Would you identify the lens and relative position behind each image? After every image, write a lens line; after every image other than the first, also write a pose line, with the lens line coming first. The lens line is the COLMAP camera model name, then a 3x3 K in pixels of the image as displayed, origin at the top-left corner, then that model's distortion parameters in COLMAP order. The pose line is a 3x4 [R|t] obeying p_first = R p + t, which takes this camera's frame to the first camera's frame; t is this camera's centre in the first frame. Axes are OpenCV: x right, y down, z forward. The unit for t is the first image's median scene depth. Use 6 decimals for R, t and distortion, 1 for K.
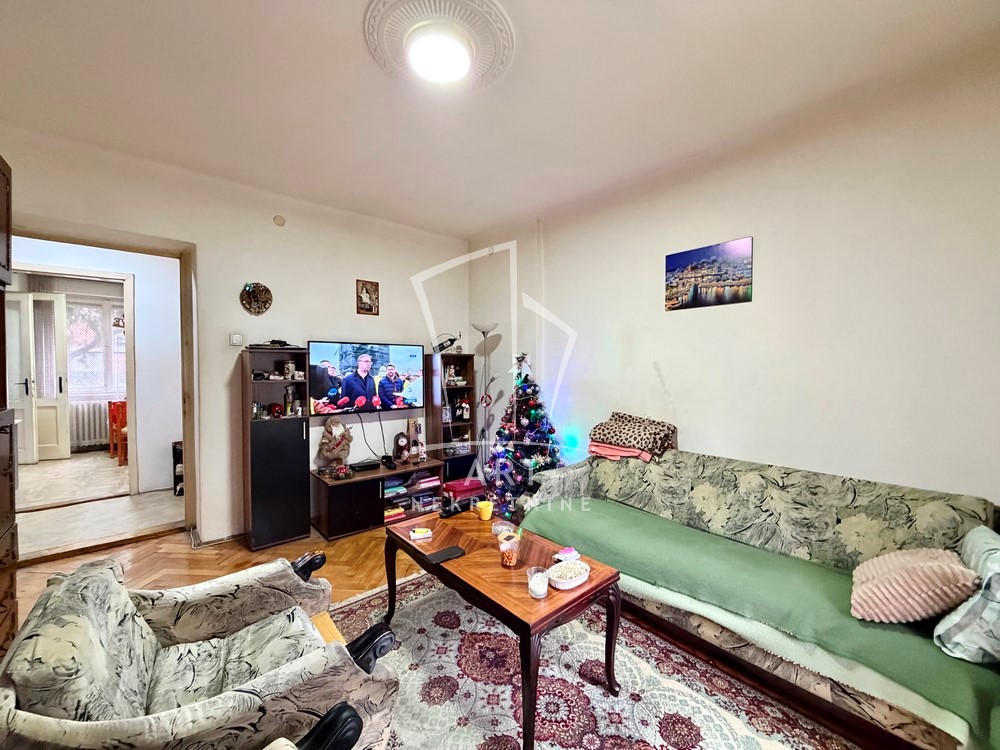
lens RADIAL K [[397.1, 0, 495.7], [0, 397.1, 375.6], [0, 0, 1]] dist [0.000618, -0.000093]
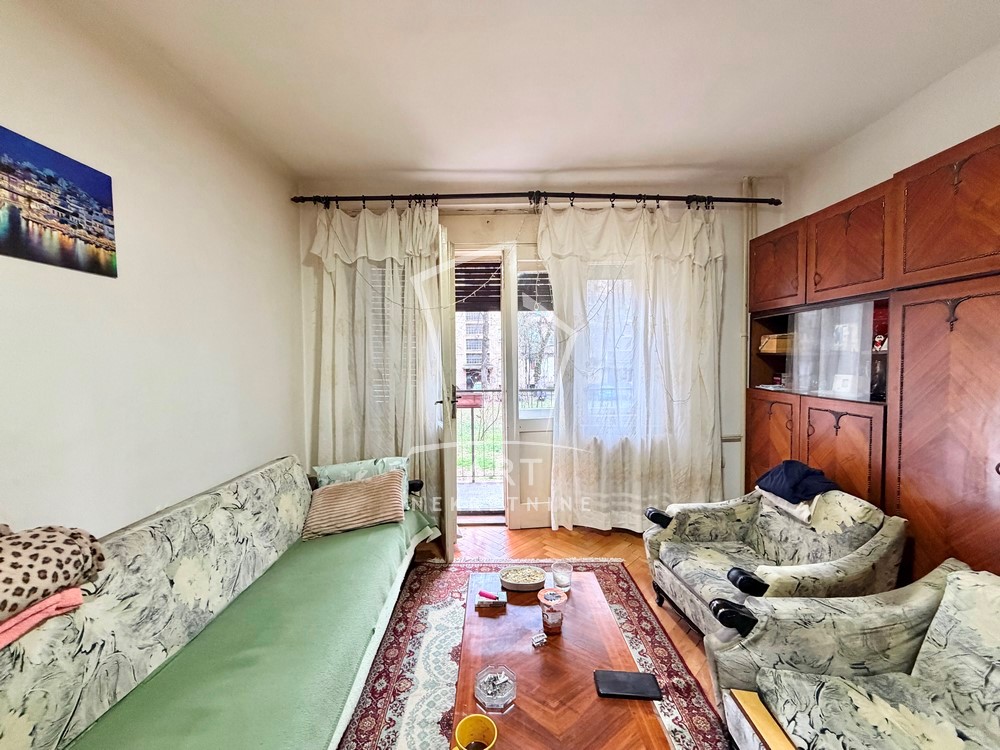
lens RADIAL K [[397.1, 0, 495.7], [0, 397.1, 375.6], [0, 0, 1]] dist [0.000618, -0.000093]
pose [[-0.759082, -0.018786, 0.650724, -0.247269], [0.029537, 0.997560, 0.063255, -0.048256], [-0.650324, 0.067236, -0.756675, 1.063087]]
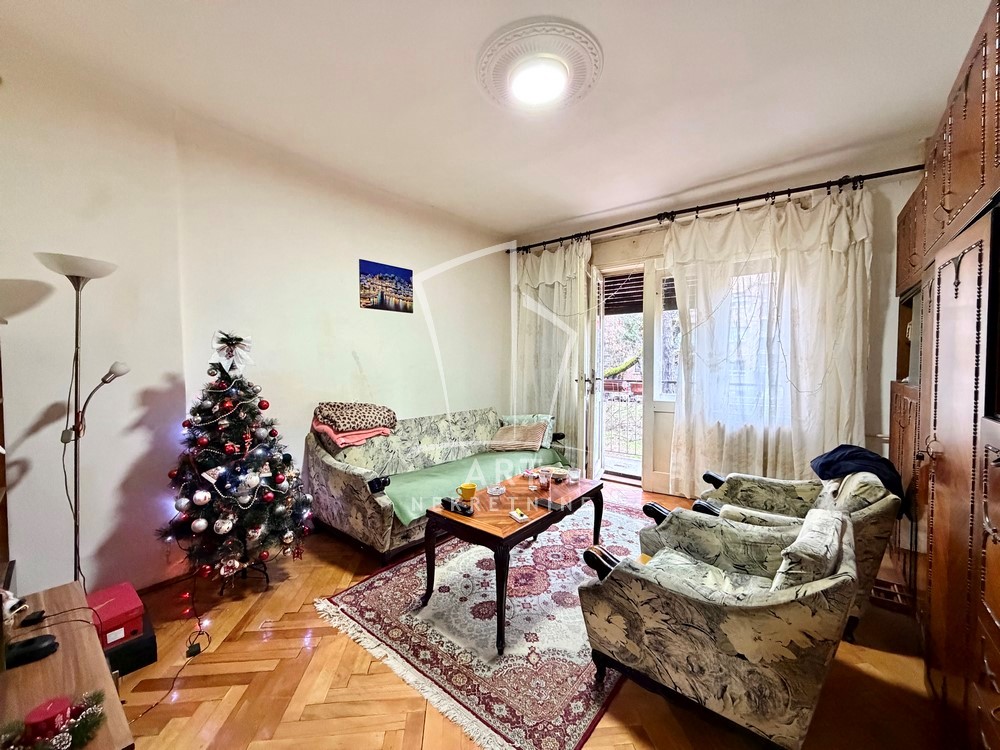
lens RADIAL K [[397.1, 0, 495.7], [0, 397.1, 375.6], [0, 0, 1]] dist [0.000618, -0.000093]
pose [[-0.170652, -0.034910, 0.984713, -0.880725], [0.026166, 0.998859, 0.039946, -0.001093], [-0.984984, 0.032583, -0.169544, 0.921730]]
